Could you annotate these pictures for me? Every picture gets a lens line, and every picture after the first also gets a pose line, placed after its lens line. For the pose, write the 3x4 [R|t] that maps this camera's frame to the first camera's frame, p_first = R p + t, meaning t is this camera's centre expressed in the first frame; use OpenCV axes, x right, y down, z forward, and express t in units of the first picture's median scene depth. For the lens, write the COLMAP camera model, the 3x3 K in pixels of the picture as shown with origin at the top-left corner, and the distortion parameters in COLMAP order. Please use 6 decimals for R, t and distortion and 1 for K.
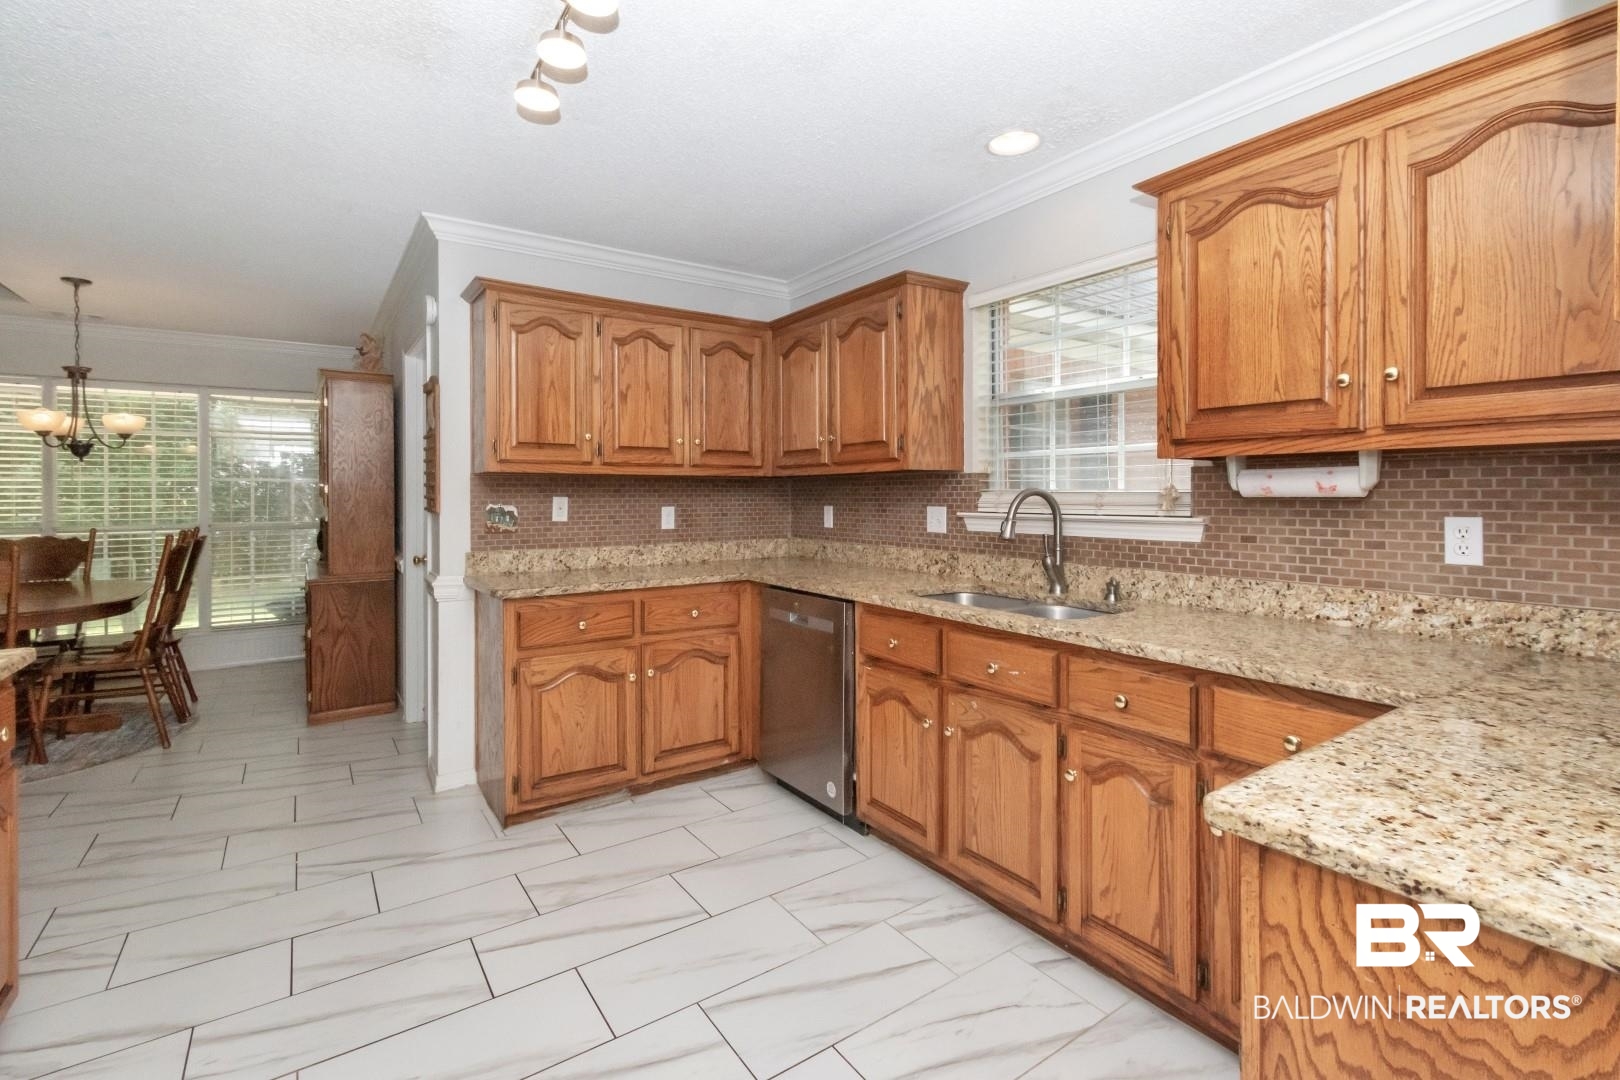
lens RADIAL K [[738.3, 0, 809.0], [0, 738.3, 506.4], [0, 0, 1]] dist [-0.001480, -0.000231]
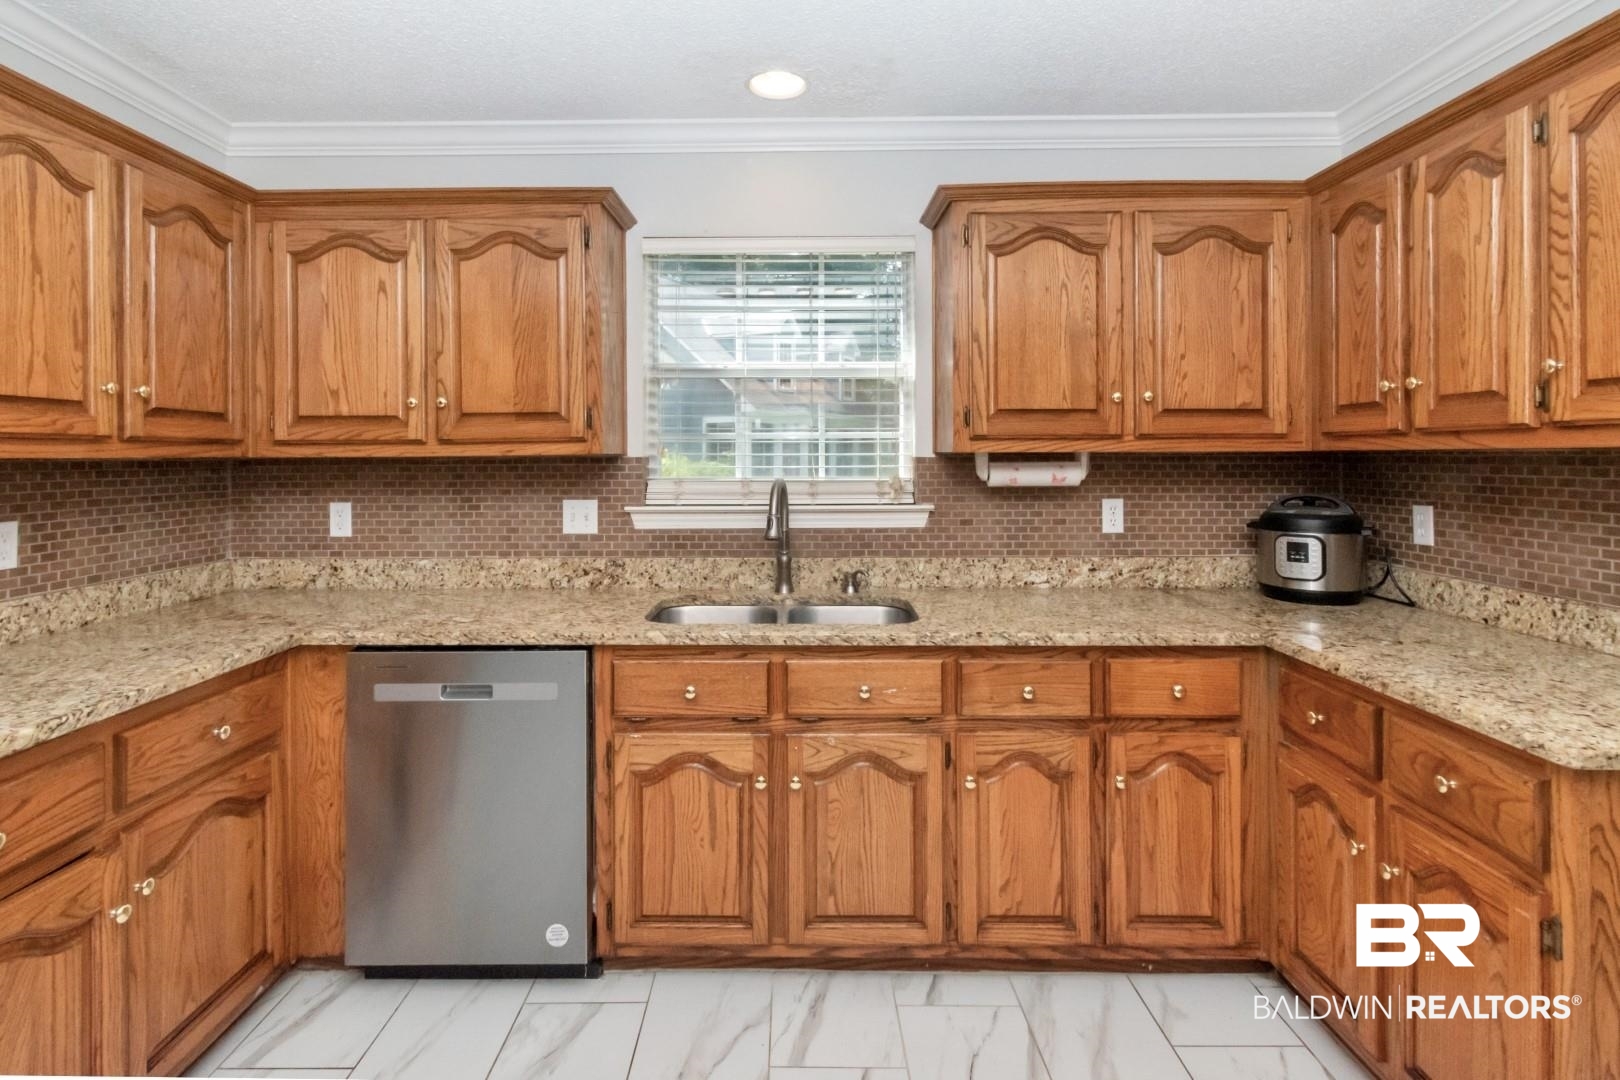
lens RADIAL K [[769.4, 0, 789.8], [0, 769.4, 466.4], [0, 0, 1]] dist [-0.000083, 0.000201]
pose [[0.572112, -0.010743, 0.820105, -0.505402], [0.016380, 0.999864, 0.001670, -0.045723], [-0.820012, 0.012478, 0.572211, 0.514703]]
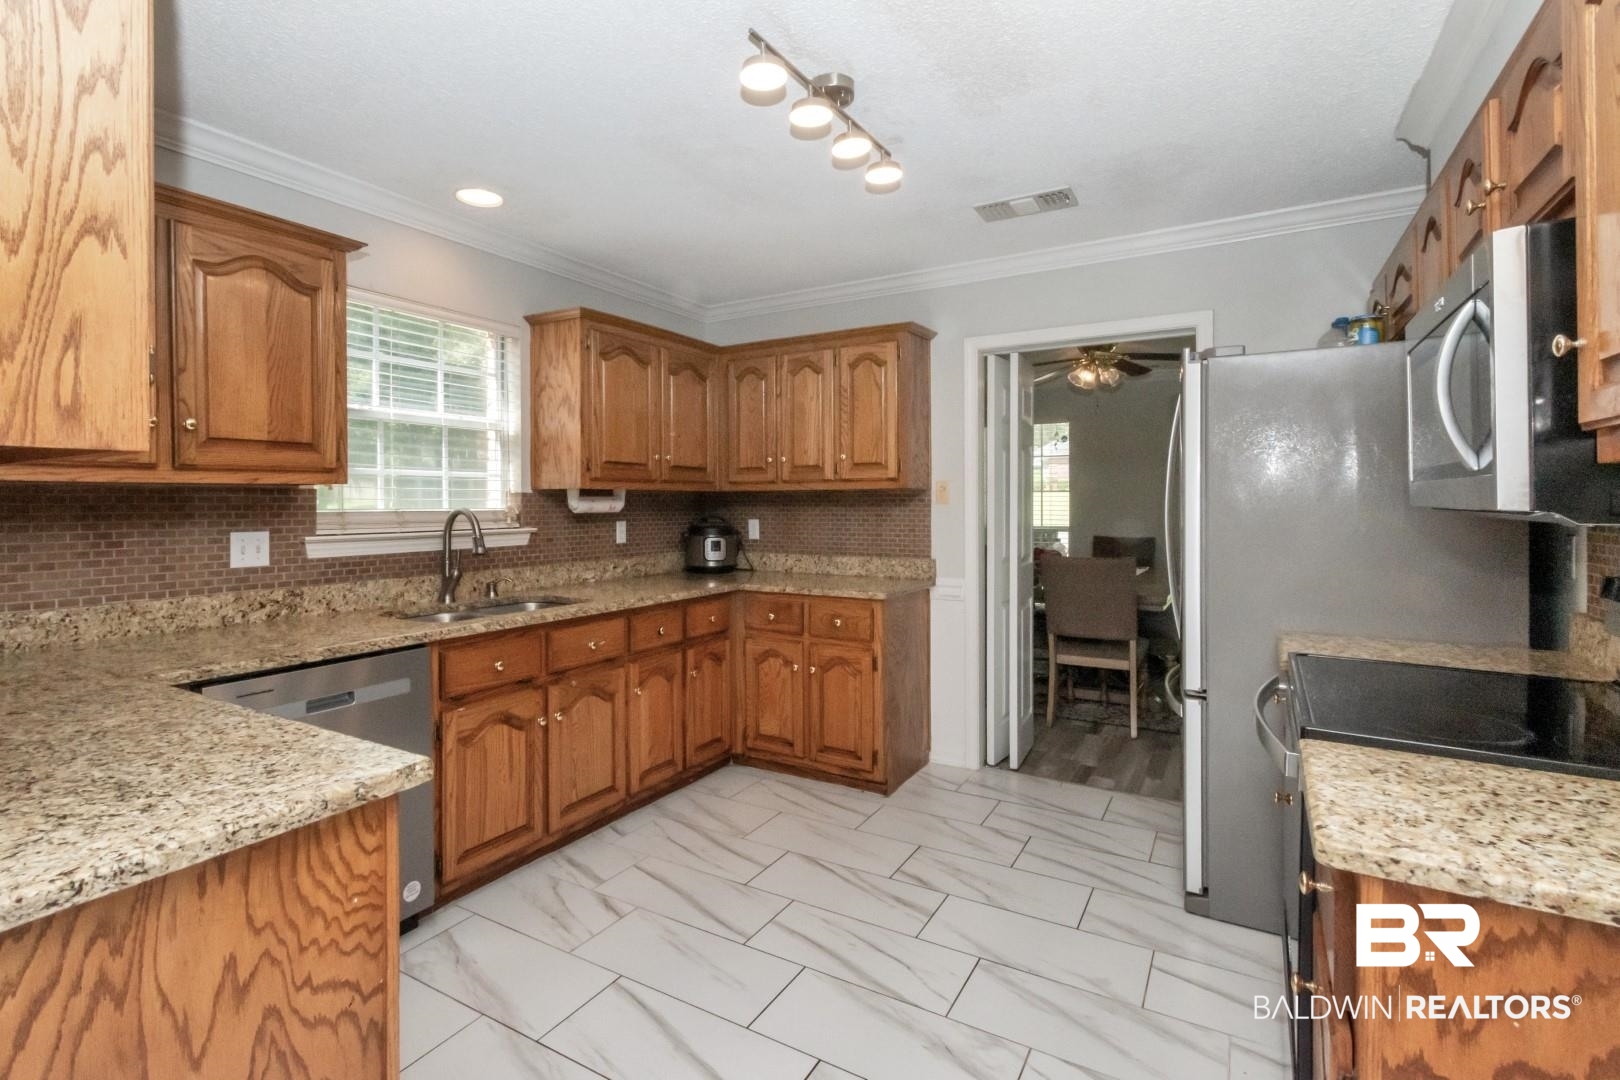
lens RADIAL K [[784.7, 0, 757.4], [0, 784.7, 516.9], [0, 0, 1]] dist [-0.000573, -0.000123]
pose [[-0.399282, -0.013103, 0.916734, -1.067038], [0.019258, 0.999557, 0.022674, -0.032464], [-0.916626, 0.026708, -0.398853, 1.196678]]
